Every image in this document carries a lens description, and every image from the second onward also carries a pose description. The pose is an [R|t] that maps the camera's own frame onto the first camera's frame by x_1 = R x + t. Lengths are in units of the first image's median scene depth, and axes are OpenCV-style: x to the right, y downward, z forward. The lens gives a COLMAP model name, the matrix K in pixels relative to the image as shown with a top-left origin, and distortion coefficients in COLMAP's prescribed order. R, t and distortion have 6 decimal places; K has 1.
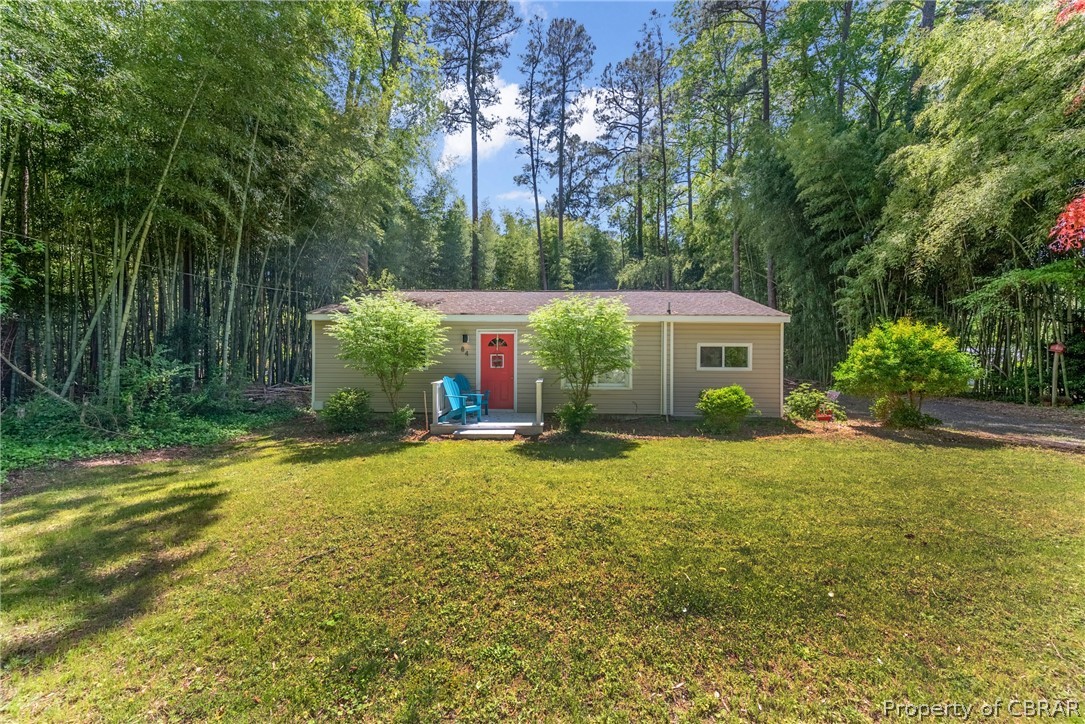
lens RADIAL K [[434.3, 0, 544.4], [0, 434.3, 361.3], [0, 0, 1]] dist [-0.002499, -0.000290]
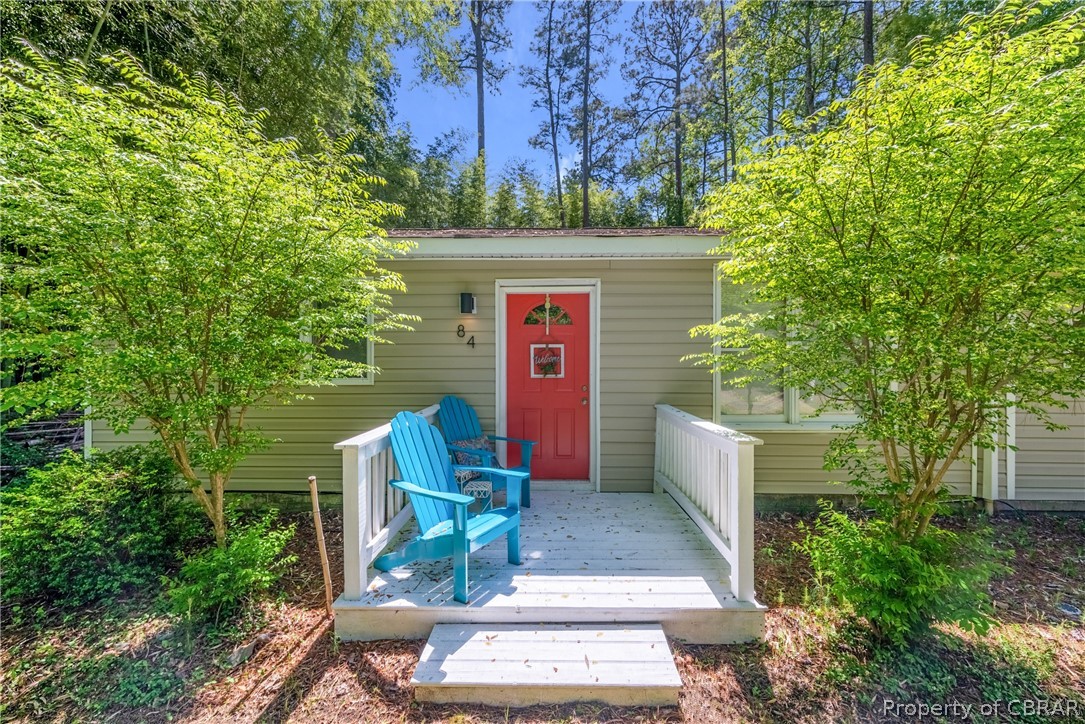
lens RADIAL K [[434.3, 0, 542.6], [0, 434.3, 367.3], [0, 0, 1]] dist [-0.002499, -0.000290]
pose [[0.999756, -0.006088, -0.021233, -0.106043], [0.006384, 0.999883, 0.013912, 0.000025], [0.021146, -0.014044, 0.999678, 0.607592]]
